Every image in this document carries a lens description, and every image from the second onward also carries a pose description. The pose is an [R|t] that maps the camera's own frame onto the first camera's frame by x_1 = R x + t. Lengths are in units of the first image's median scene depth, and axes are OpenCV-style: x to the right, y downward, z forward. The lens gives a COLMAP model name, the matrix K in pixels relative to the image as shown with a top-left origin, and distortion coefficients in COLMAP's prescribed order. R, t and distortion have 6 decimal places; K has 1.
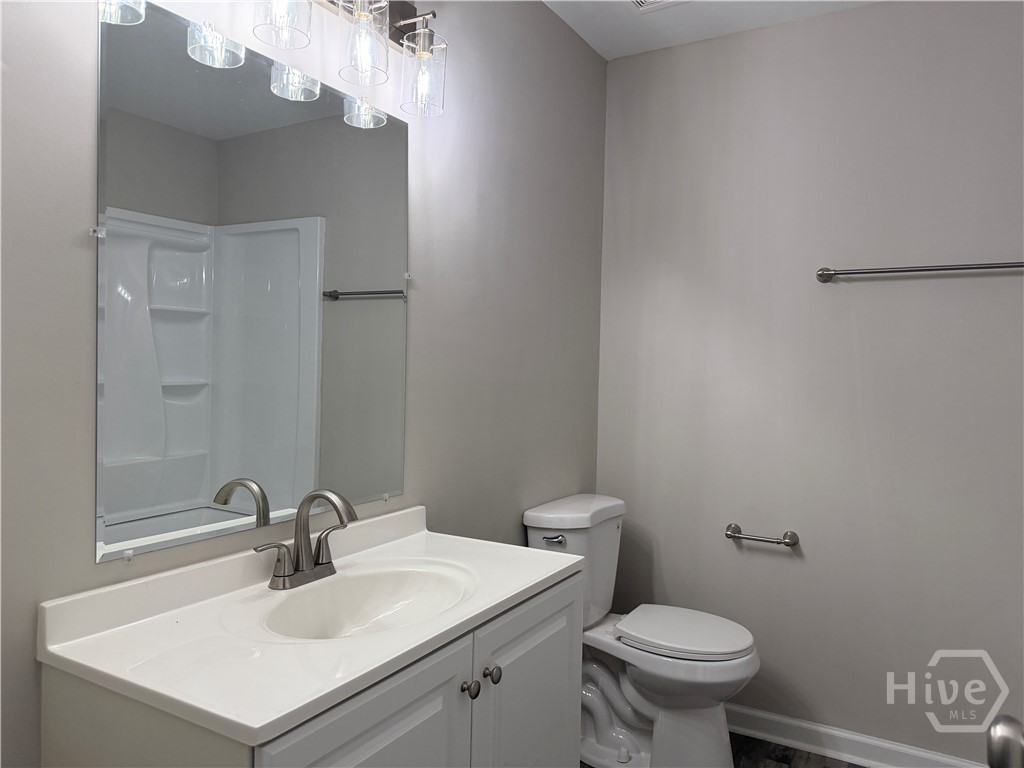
lens RADIAL K [[726.8, 0, 512.0], [0, 726.8, 384.0], [0, 0, 1]] dist [0.100329, -0.155554]
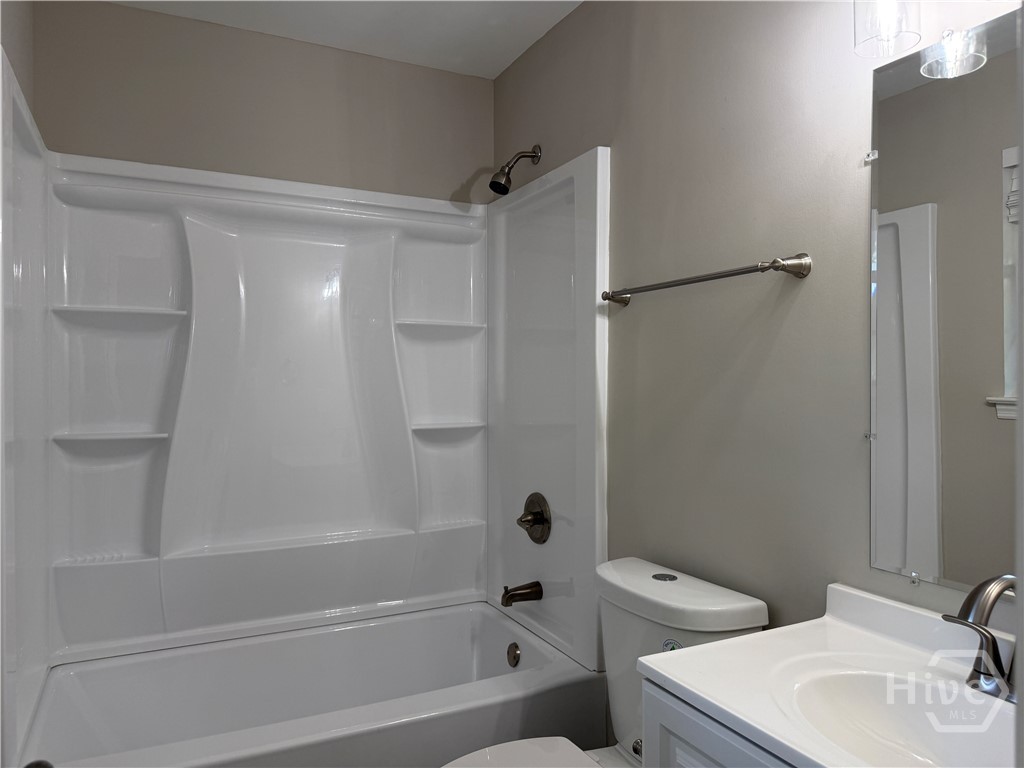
lens RADIAL K [[726.8, 0, 512.0], [0, 726.8, 384.0], [0, 0, 1]] dist [0.100329, -0.155554]
pose [[0.679705, -0.011549, -0.733394, 0.116454], [-0.011430, 0.999588, -0.026335, -0.024486], [0.733396, 0.026283, 0.679293, 0.568450]]
